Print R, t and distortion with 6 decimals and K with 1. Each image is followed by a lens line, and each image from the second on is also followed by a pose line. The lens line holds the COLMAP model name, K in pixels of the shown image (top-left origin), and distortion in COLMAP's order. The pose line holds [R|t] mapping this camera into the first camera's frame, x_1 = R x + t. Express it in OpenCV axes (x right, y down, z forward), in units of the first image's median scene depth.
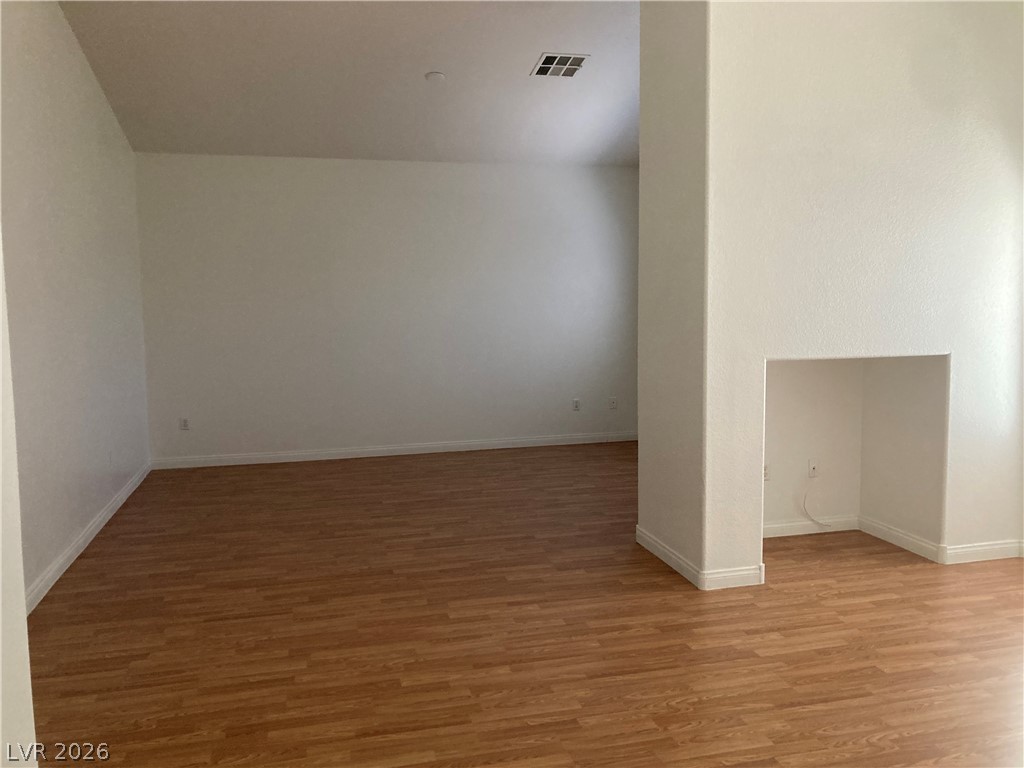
lens RADIAL K [[843.2, 0, 512.2], [0, 843.2, 385.3], [0, 0, 1]] dist [0.047685, -0.042730]
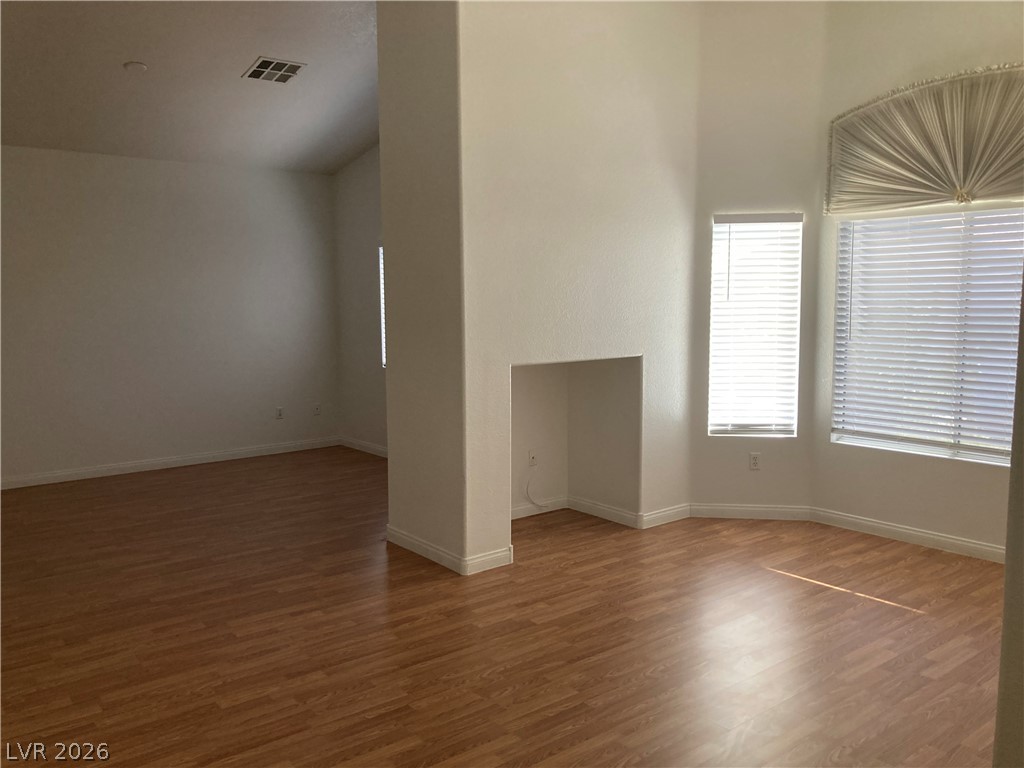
lens RADIAL K [[843.2, 0, 511.3], [0, 843.2, 384.4], [0, 0, 1]] dist [0.047685, -0.042730]
pose [[0.916928, -0.038226, 0.397218, -0.152908], [0.040821, 0.999165, 0.001924, -0.003114], [-0.396960, 0.014451, 0.917722, -0.022523]]
